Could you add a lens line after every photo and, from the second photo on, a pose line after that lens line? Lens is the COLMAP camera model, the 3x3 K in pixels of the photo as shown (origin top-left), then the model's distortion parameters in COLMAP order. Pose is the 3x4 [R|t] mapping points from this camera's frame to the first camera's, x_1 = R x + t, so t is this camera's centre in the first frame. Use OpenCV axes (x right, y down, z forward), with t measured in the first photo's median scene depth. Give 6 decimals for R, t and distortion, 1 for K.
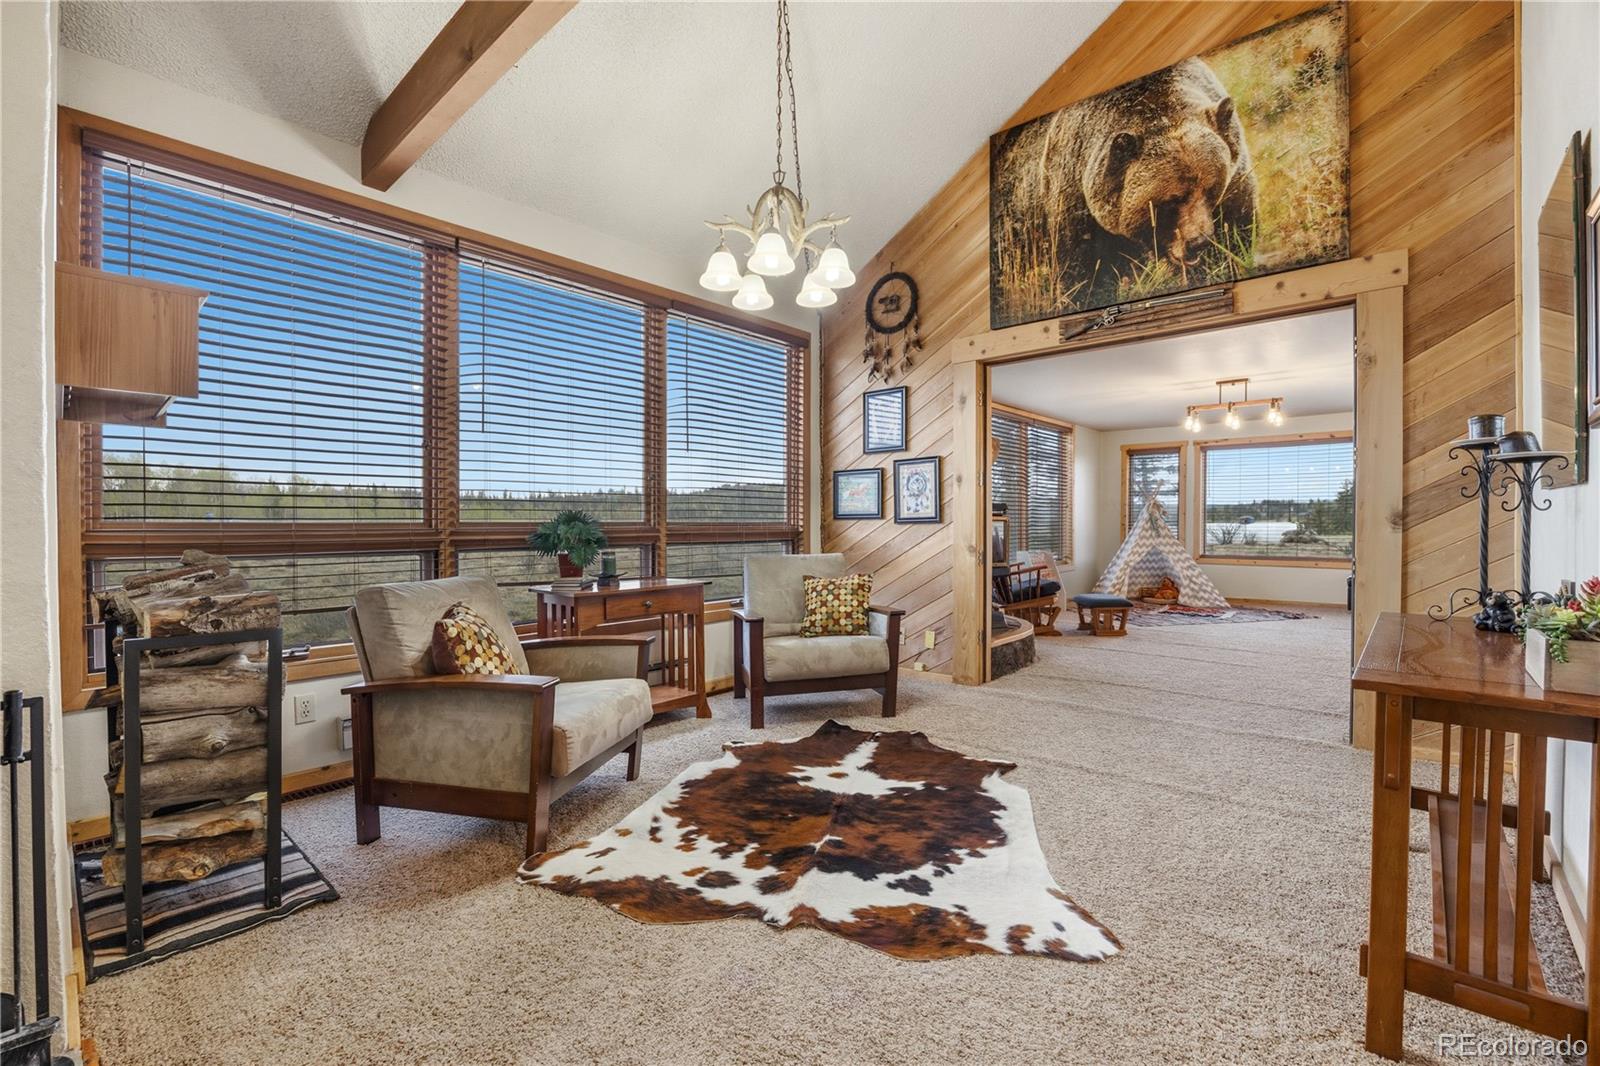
lens RADIAL K [[696.0, 0, 807.5], [0, 696.0, 551.1], [0, 0, 1]] dist [-0.005894, 0.000265]
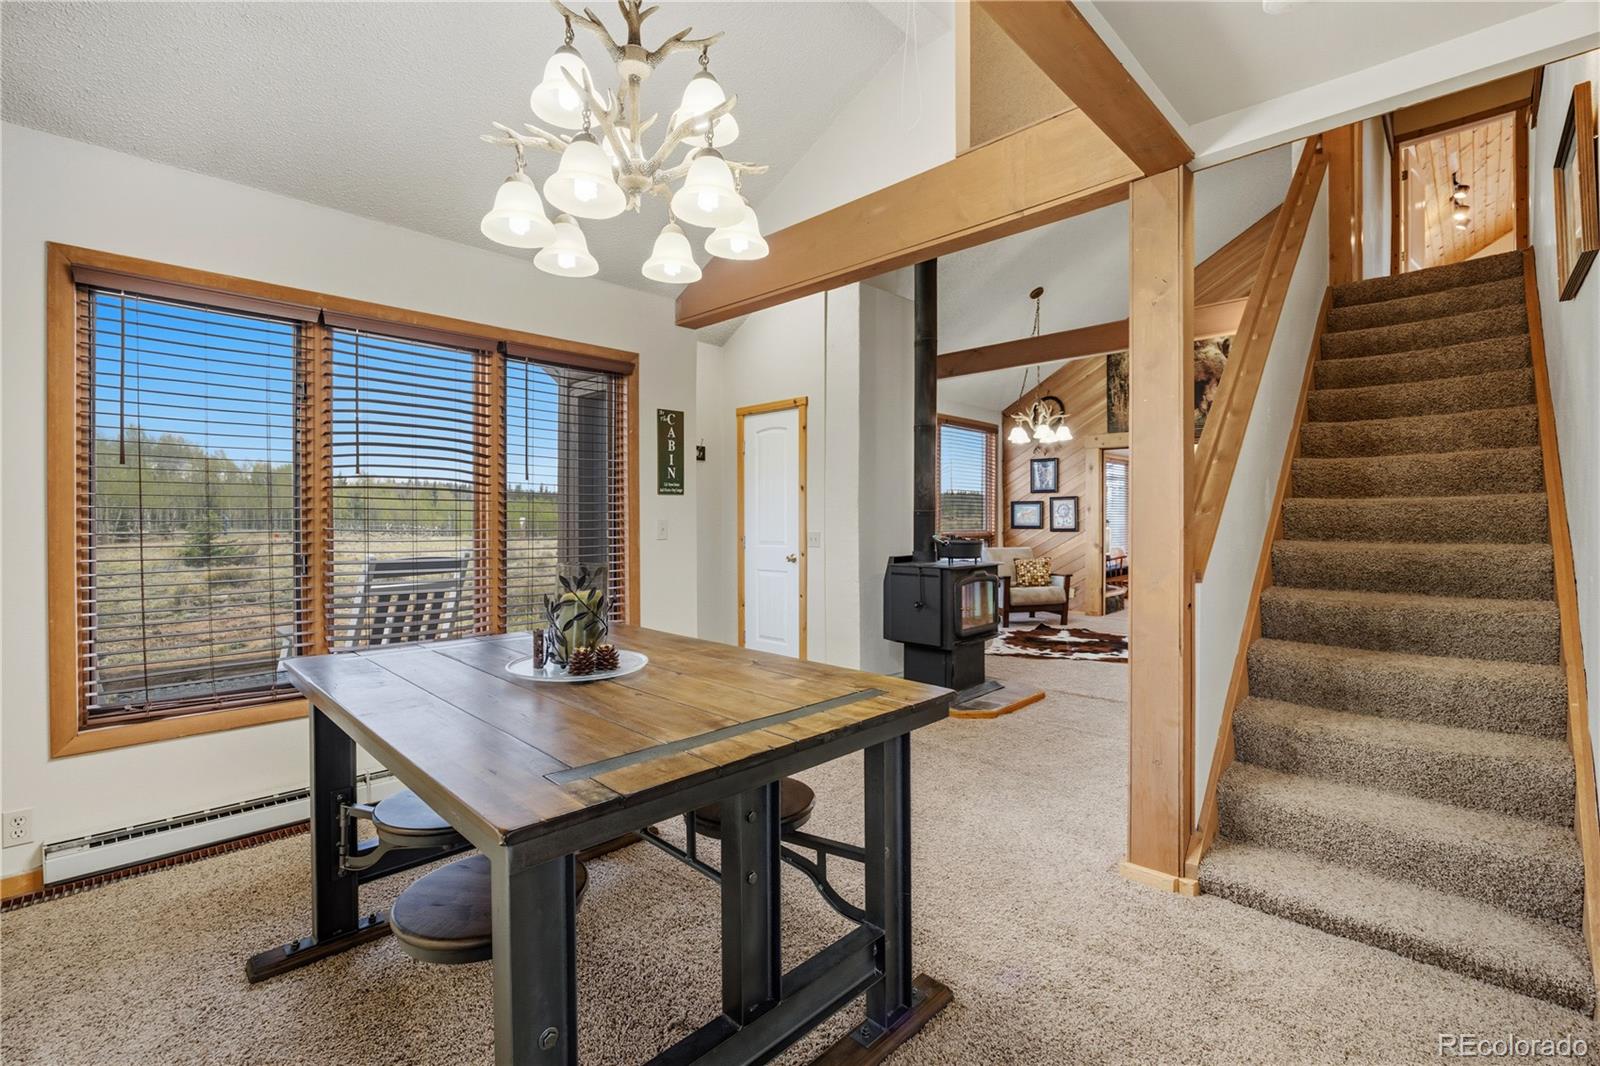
lens RADIAL K [[696.0, 0, 811.1], [0, 696.0, 538.2], [0, 0, 1]] dist [-0.005894, 0.000265]
pose [[0.999251, 0.005611, -0.038301, -0.524132], [-0.006093, 0.999903, -0.012498, 0.006340], [0.038227, 0.012722, 0.999188, -1.043804]]
